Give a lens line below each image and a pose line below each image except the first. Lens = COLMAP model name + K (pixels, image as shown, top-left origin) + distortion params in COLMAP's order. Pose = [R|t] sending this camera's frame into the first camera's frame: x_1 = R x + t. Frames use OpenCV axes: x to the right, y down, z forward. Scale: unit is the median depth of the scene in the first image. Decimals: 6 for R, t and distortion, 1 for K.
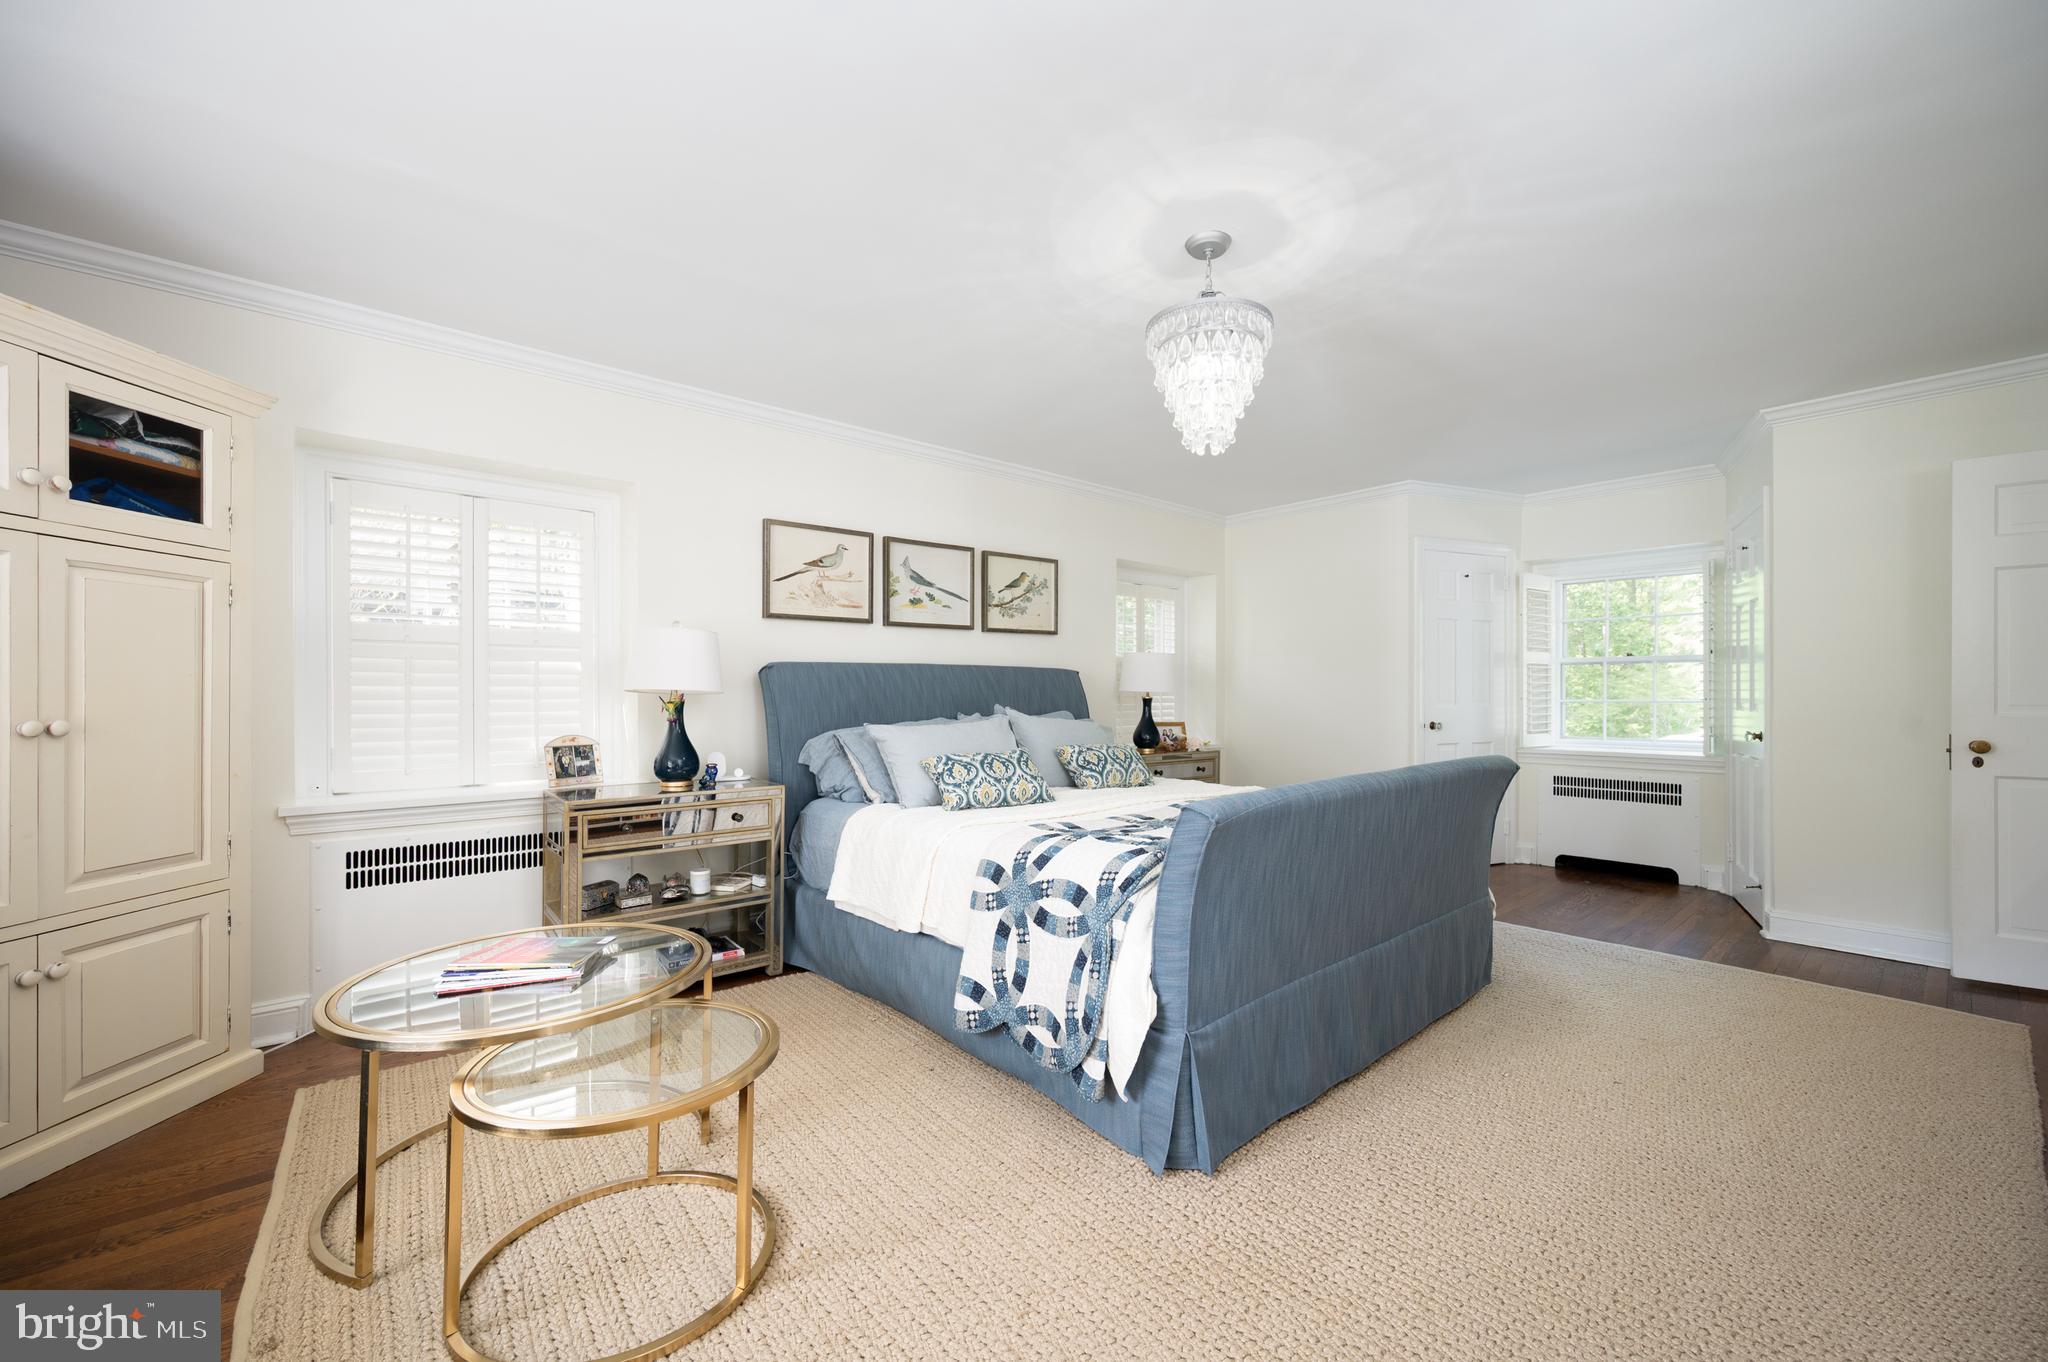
lens RADIAL K [[830.1, 0, 1017.7], [0, 830.1, 687.8], [0, 0, 1]] dist [0.002106, 0.000328]
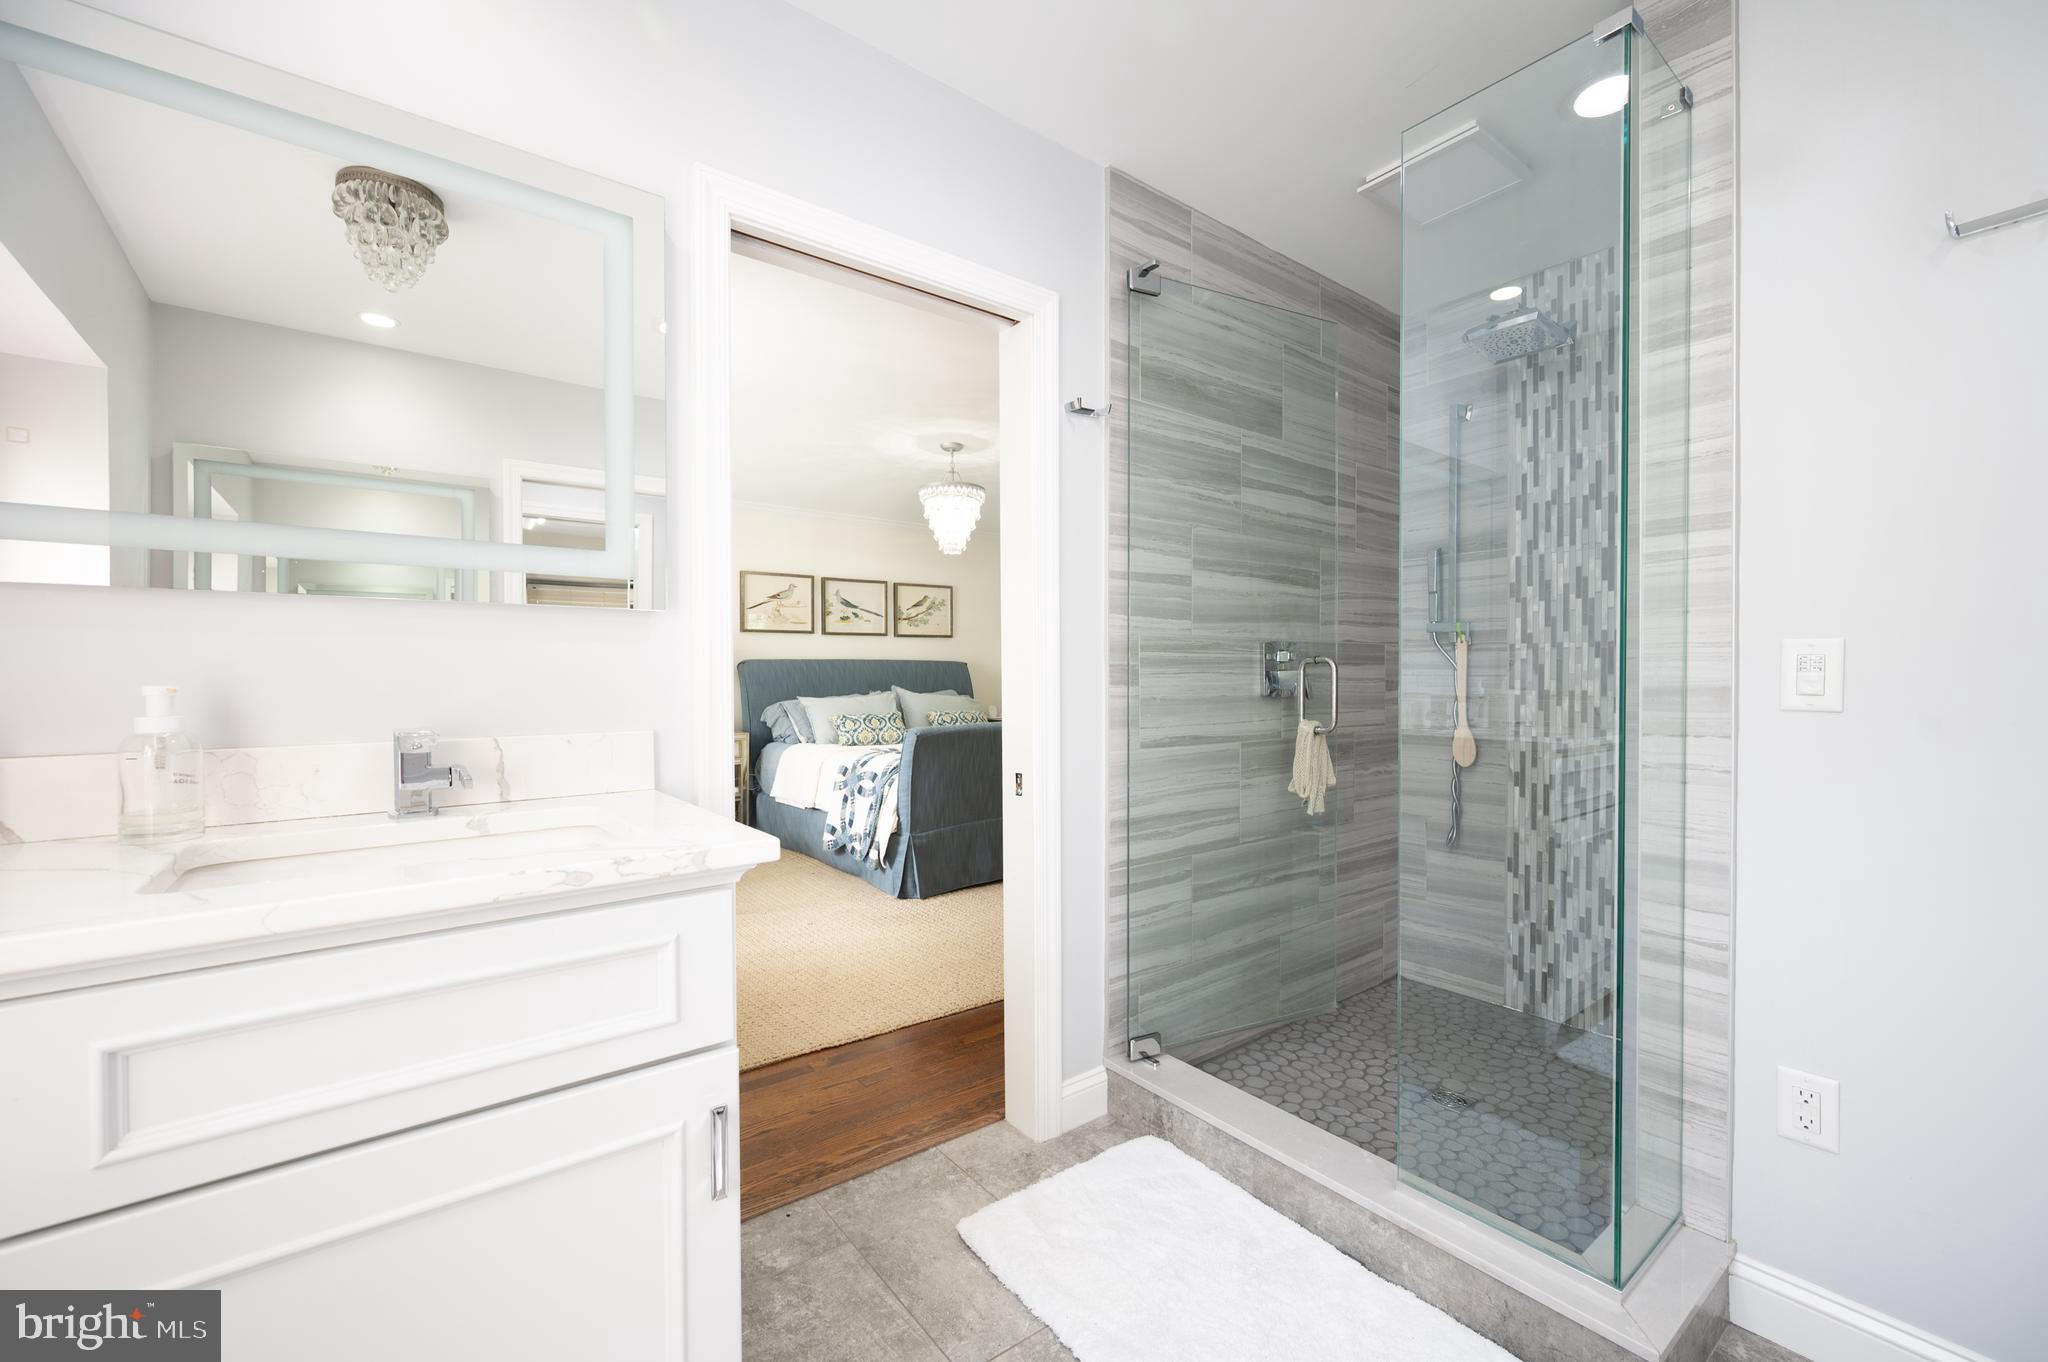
lens RADIAL K [[830.1, 0, 1029.8], [0, 830.1, 676.1], [0, 0, 1]] dist [0.002106, 0.000328]
pose [[0.999664, -0.002658, -0.025790, 0.298969], [0.002782, 0.999985, 0.004756, -0.004457], [0.025777, -0.004826, 0.999656, -0.605557]]
